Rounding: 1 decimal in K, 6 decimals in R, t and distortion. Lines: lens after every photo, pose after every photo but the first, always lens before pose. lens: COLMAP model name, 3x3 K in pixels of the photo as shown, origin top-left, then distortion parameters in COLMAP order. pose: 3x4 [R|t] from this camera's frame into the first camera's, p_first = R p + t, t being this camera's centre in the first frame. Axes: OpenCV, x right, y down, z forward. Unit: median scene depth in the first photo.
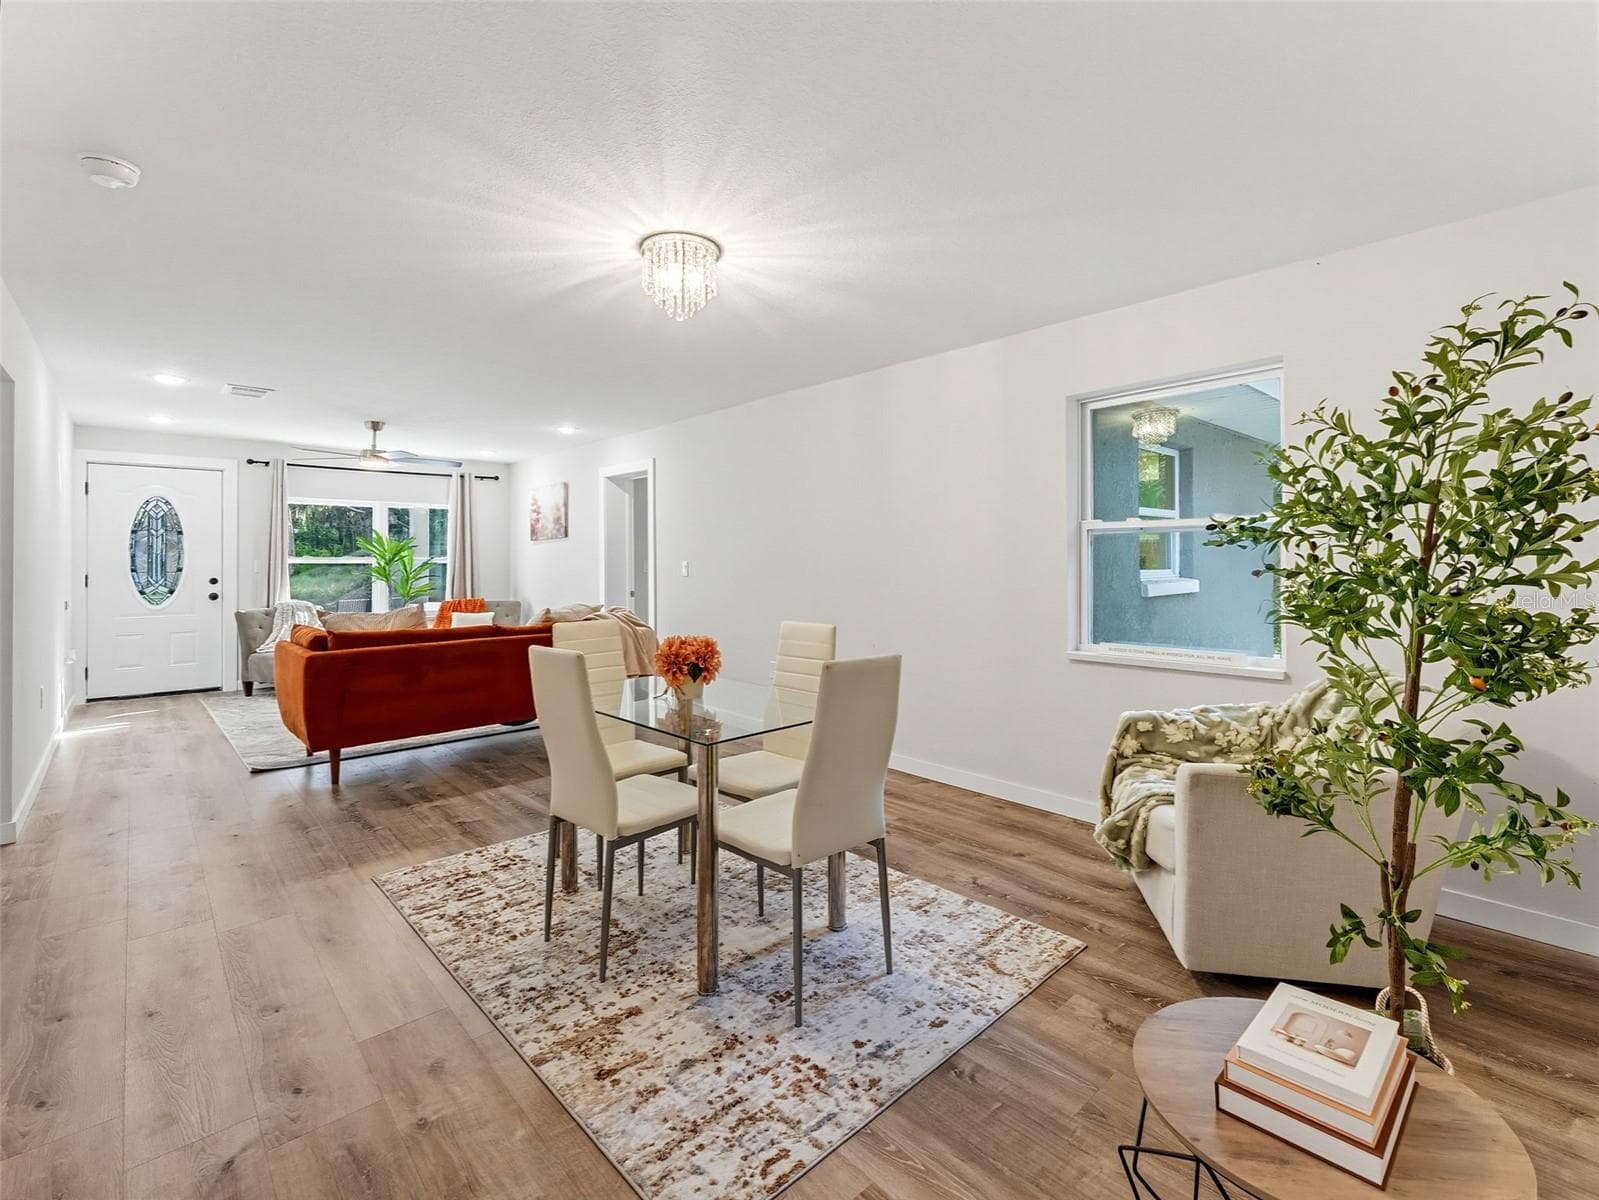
lens RADIAL K [[737.1, 0, 798.5], [0, 737.1, 556.1], [0, 0, 1]] dist [-0.001122, -0.000407]
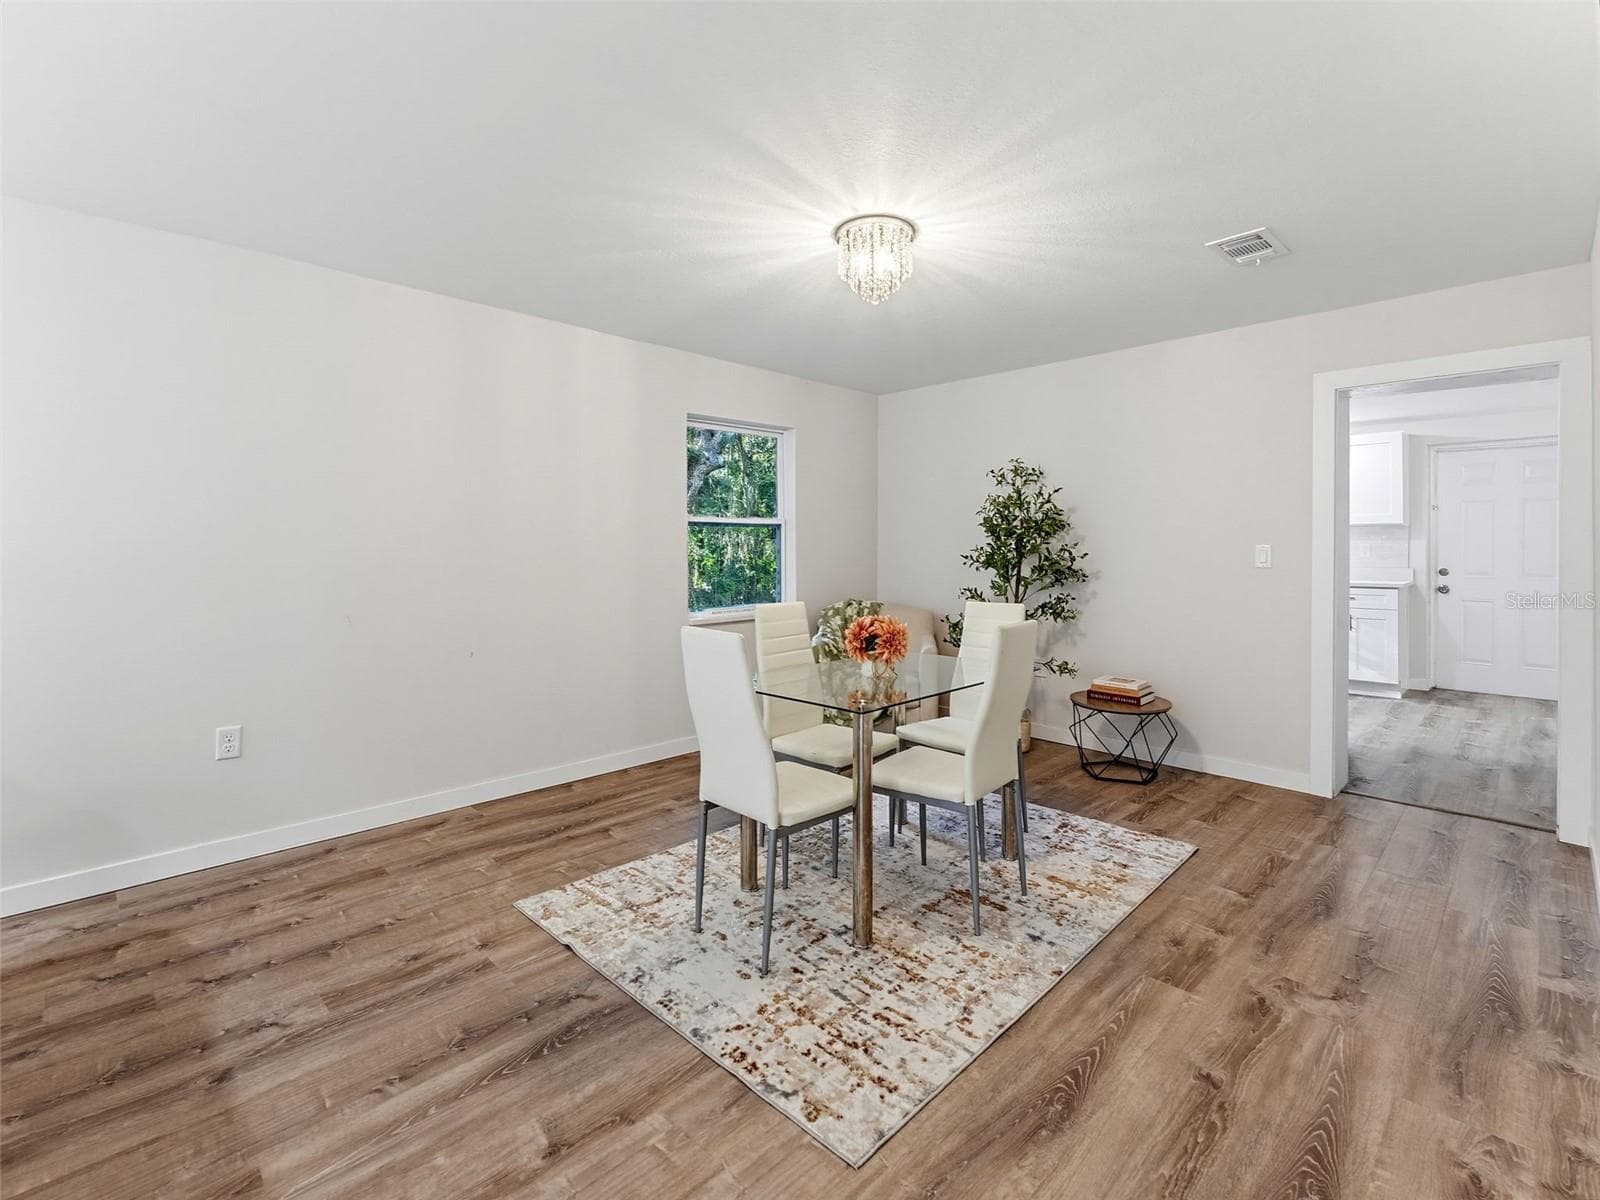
lens RADIAL K [[737.6, 0, 799.0], [0, 737.6, 556.1], [0, 0, 1]] dist [-0.001122, -0.000407]
pose [[-0.041185, -0.007528, 0.999123, -1.136077], [-0.003905, 0.999965, 0.007373, 0.015795], [-0.999144, -0.003598, -0.041213, 1.119148]]
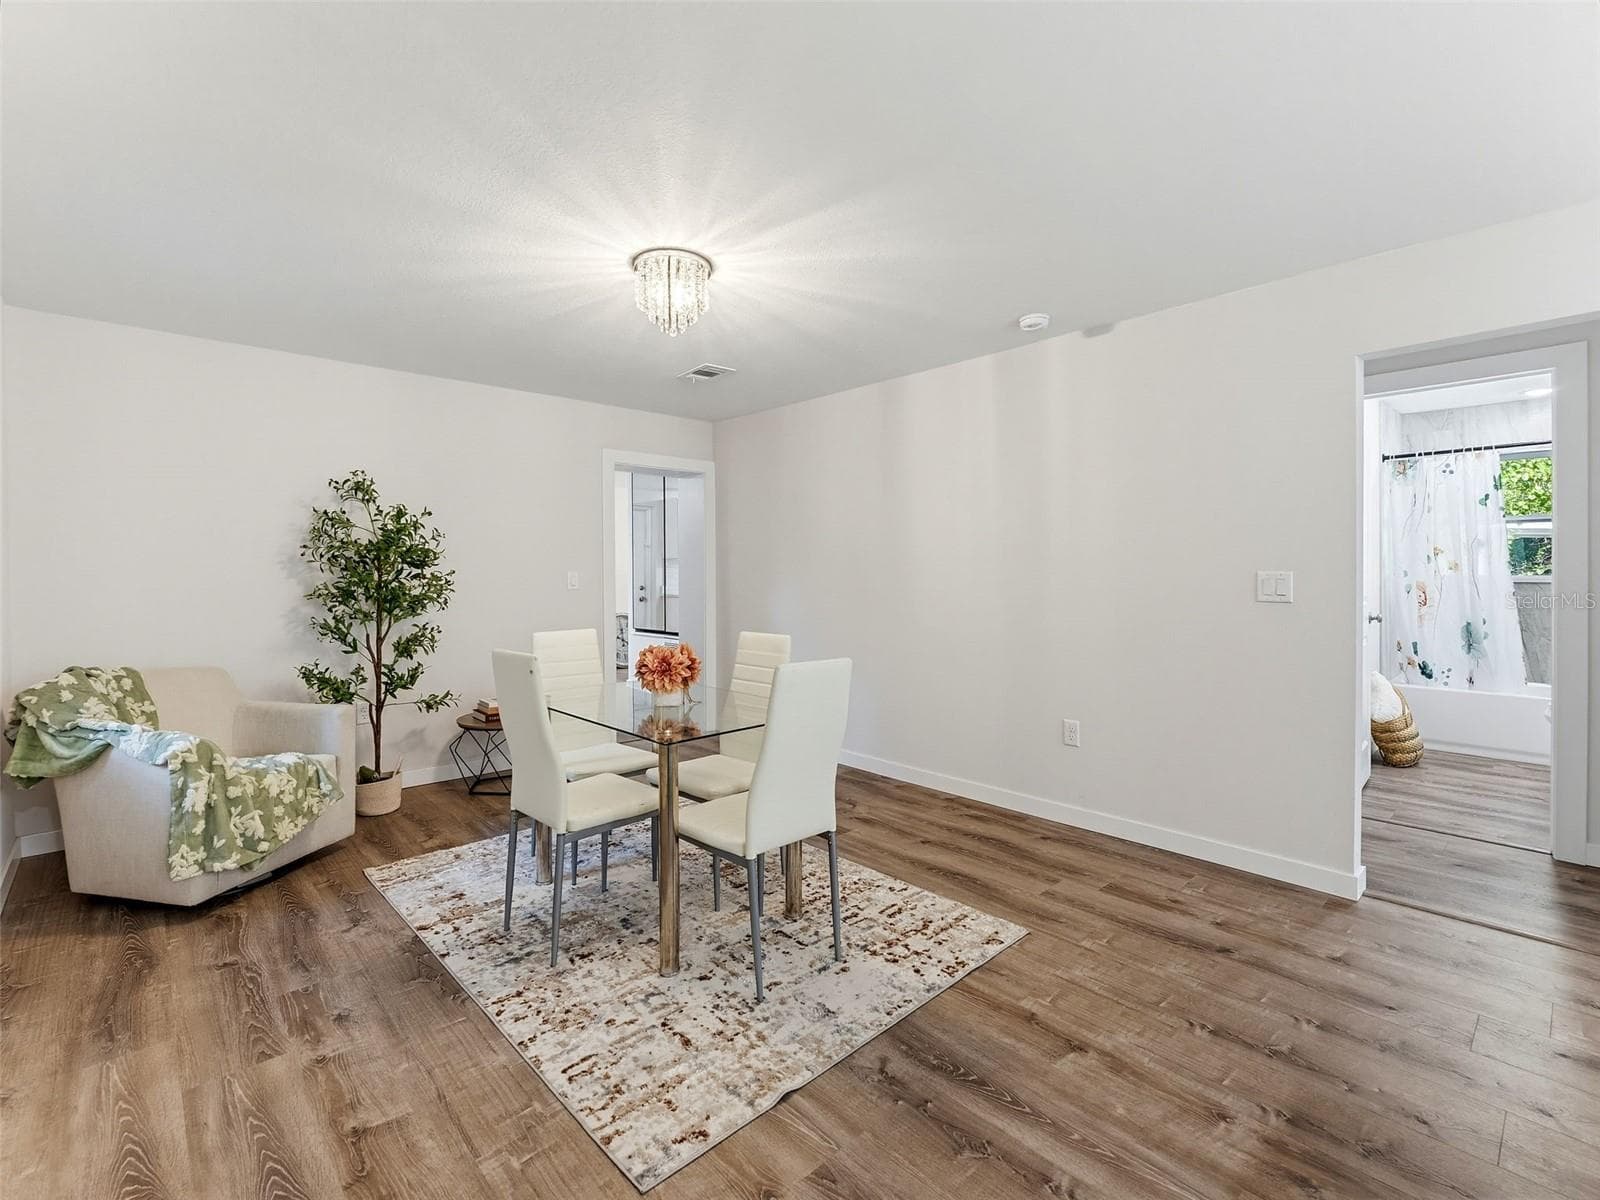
lens RADIAL K [[732.1, 0, 803.0], [0, 732.1, 577.8], [0, 0, 1]] dist [-0.004971, -0.000588]
pose [[-0.999905, 0.006884, -0.011937, -0.318167], [0.006795, 0.999949, 0.007489, 0.007982], [0.011988, 0.007408, -0.999901, 1.965268]]
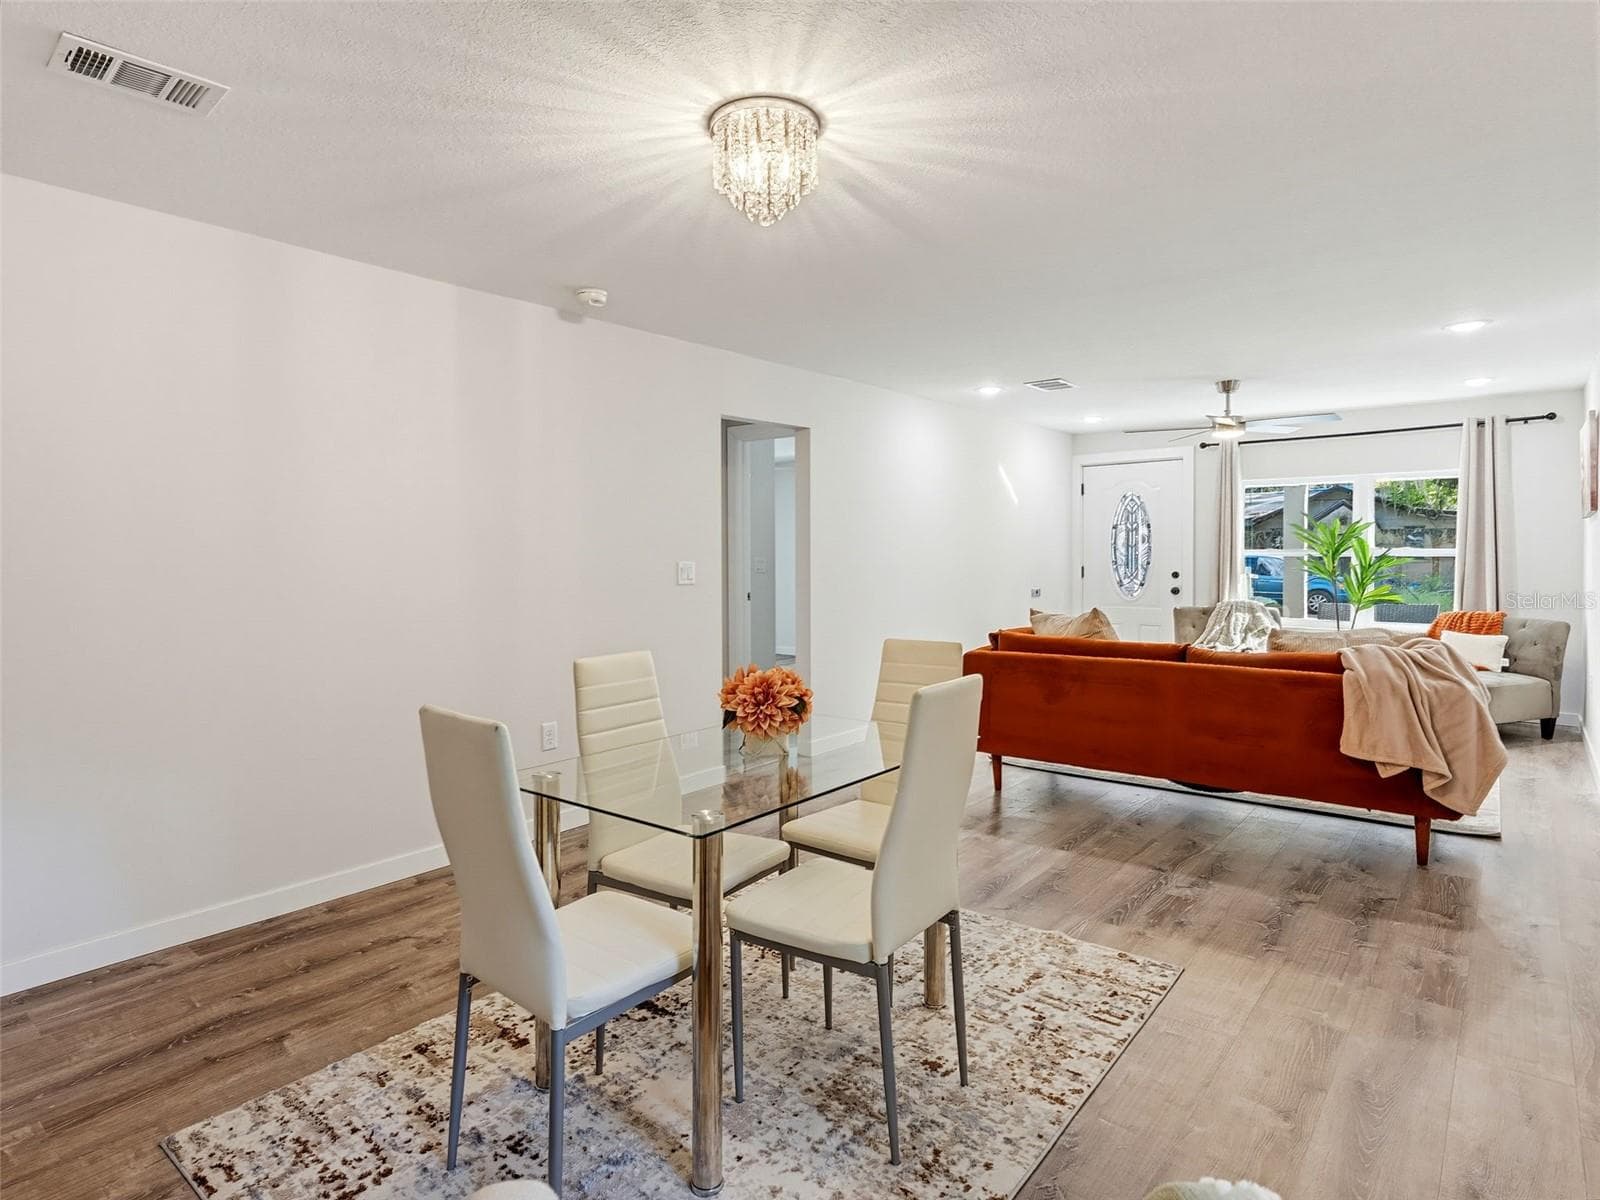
lens RADIAL K [[870.1, 0, 799.3], [0, 870.1, 586.6], [0, 0, 1]] dist [-0.000135, -0.001241]
pose [[0.140934, 0.037758, -0.989299, 0.667718], [0.011434, 0.999144, 0.039763, -0.004763], [0.989953, -0.016915, 0.140382, 0.889535]]
